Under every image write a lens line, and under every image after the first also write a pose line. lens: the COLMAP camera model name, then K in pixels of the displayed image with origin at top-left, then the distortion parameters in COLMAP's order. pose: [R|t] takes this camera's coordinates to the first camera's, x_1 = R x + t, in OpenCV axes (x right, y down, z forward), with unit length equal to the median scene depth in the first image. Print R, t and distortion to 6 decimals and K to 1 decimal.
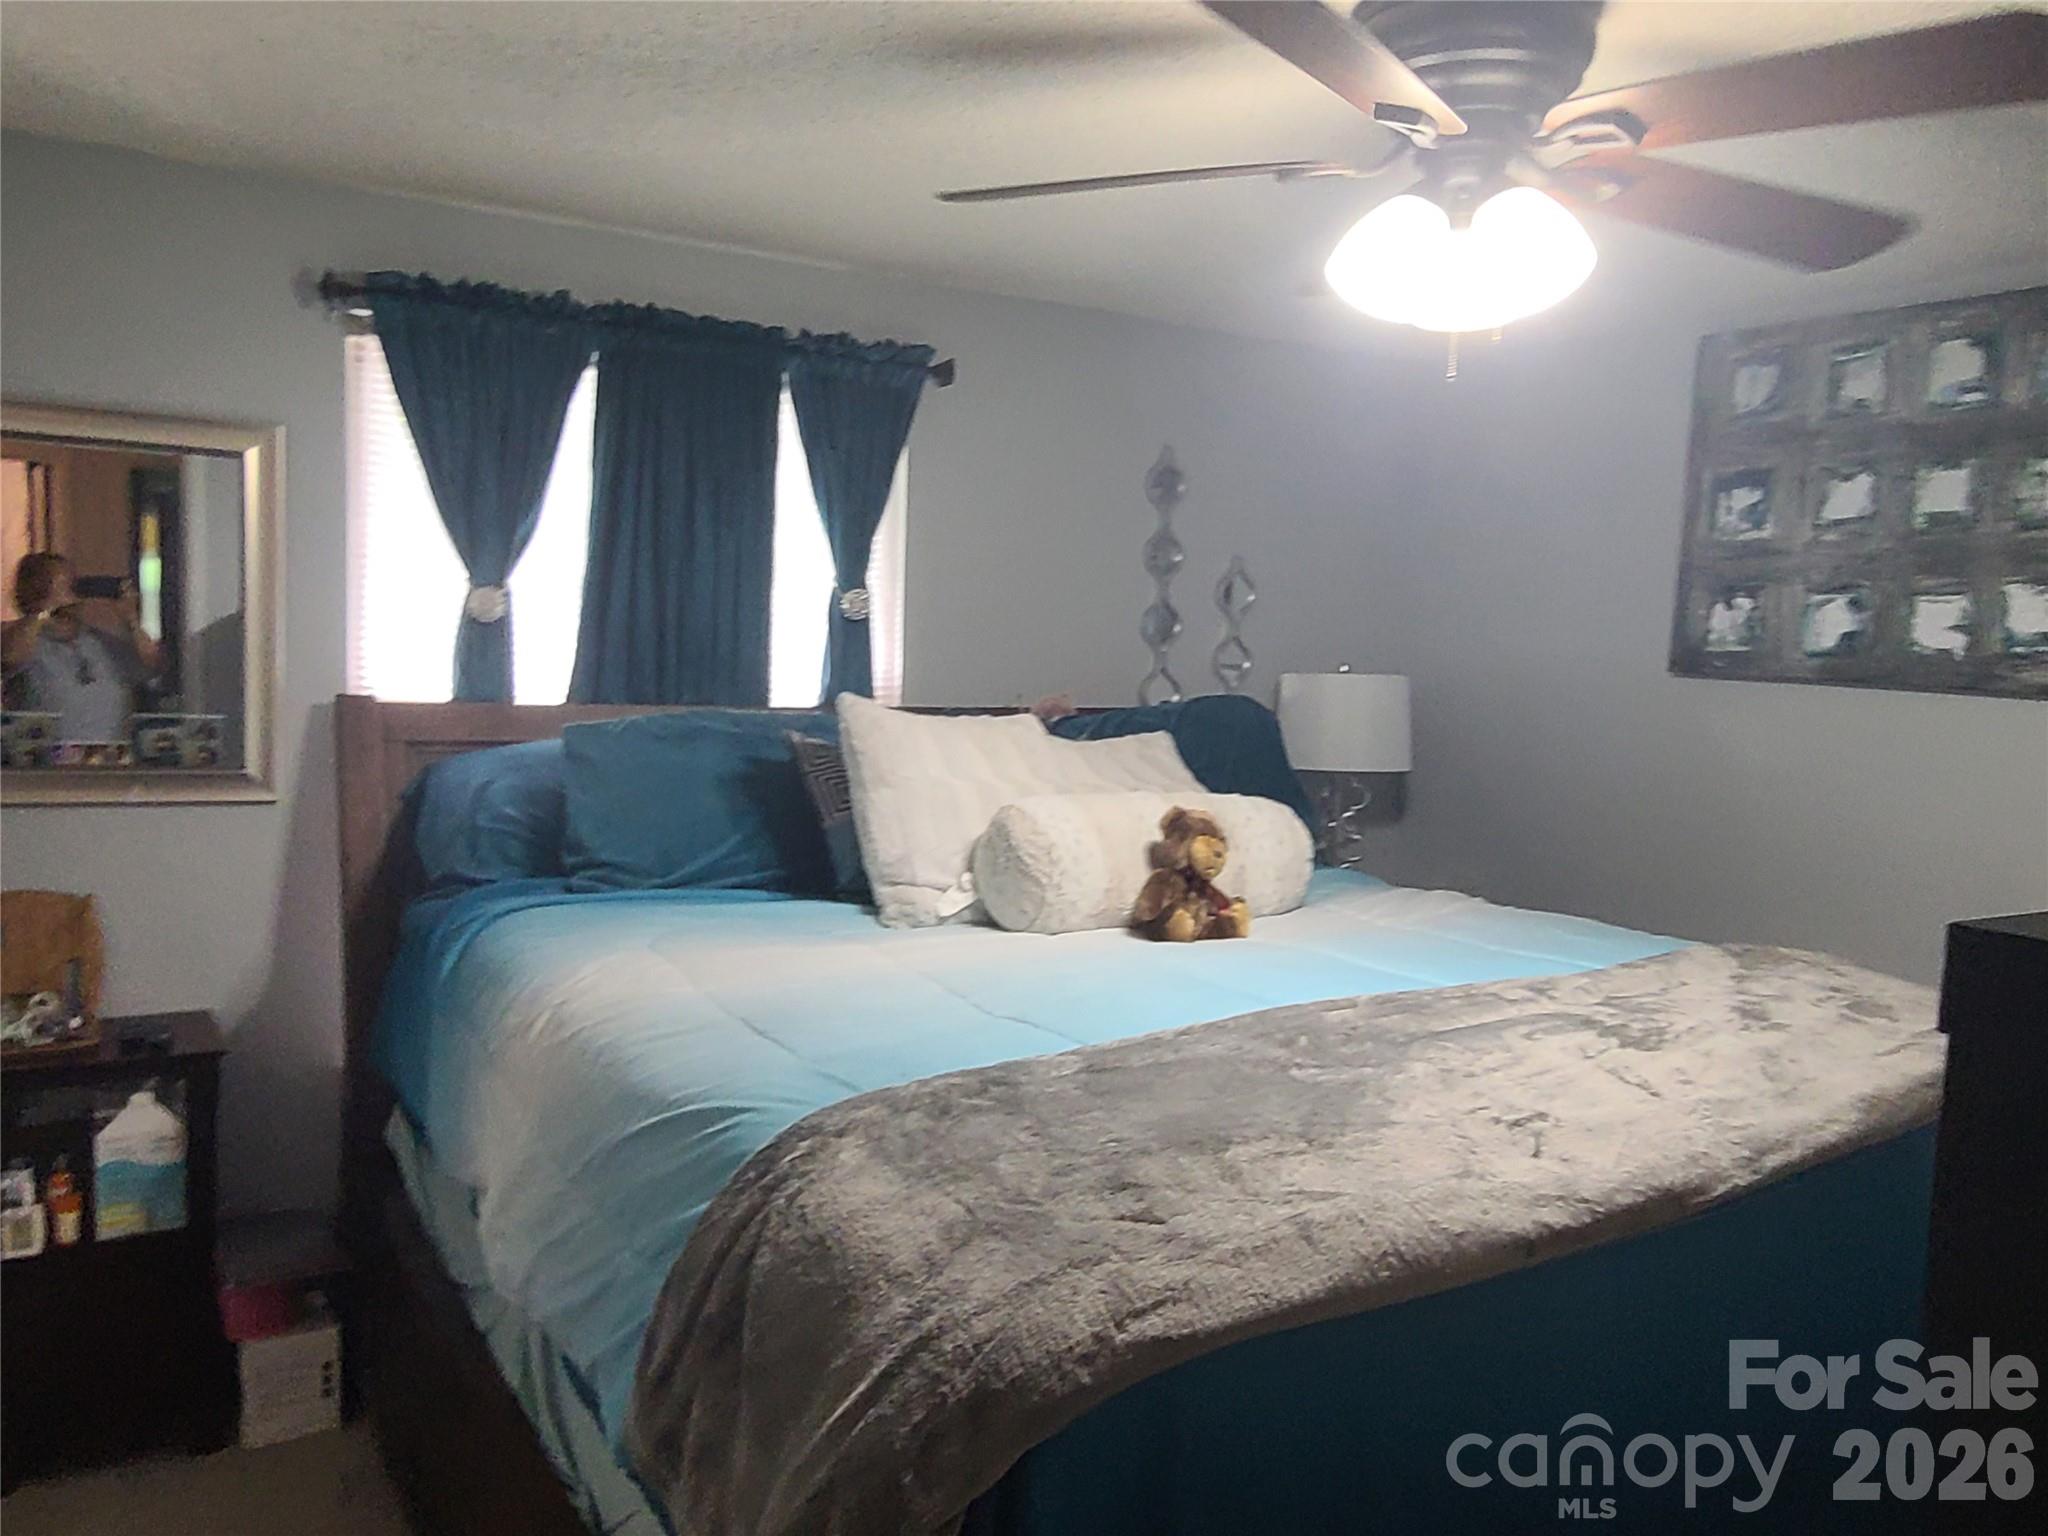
lens RADIAL K [[1505.3, 0, 1015.1], [0, 1505.3, 770.9], [0, 0, 1]] dist [-0.010919, 0.004266]
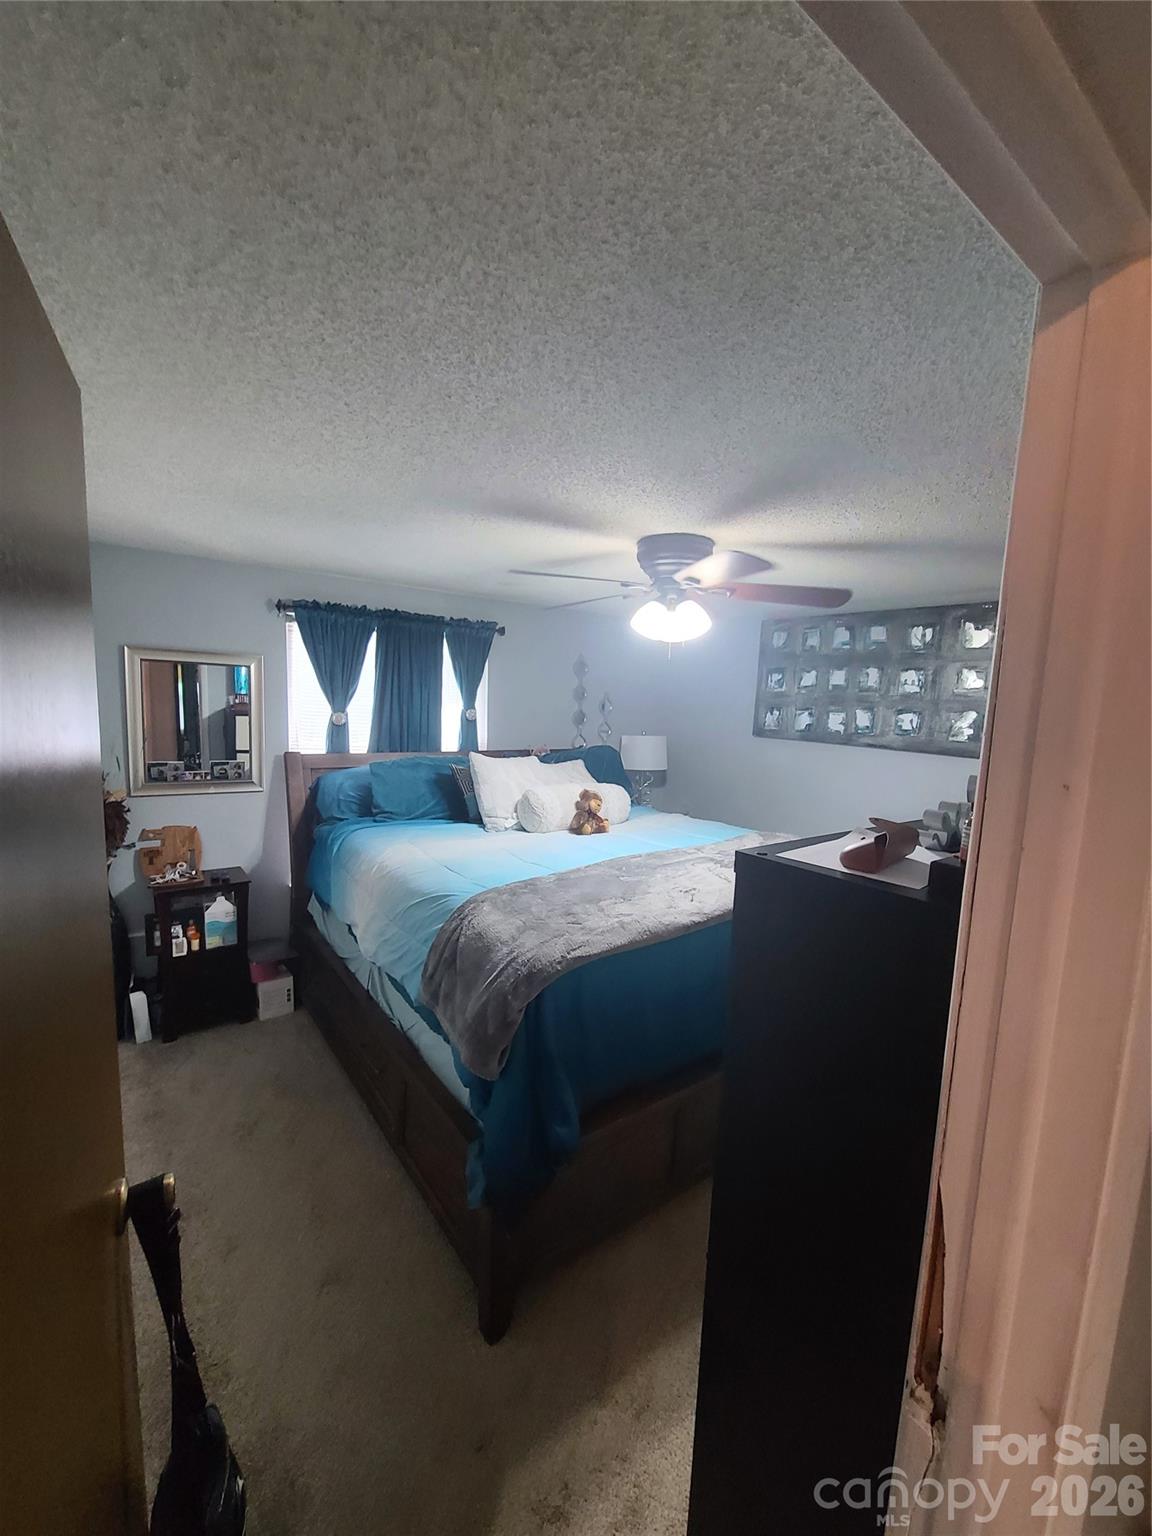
lens RADIAL K [[618.9, 0, 582.3], [0, 618.9, 767.4], [0, 0, 1]] dist [-0.004374, -0.001783]
pose [[0.995131, -0.014007, 0.097563, -0.016188], [0.011462, 0.999580, 0.026599, -0.049136], [-0.097894, -0.025352, 0.994874, -0.206163]]
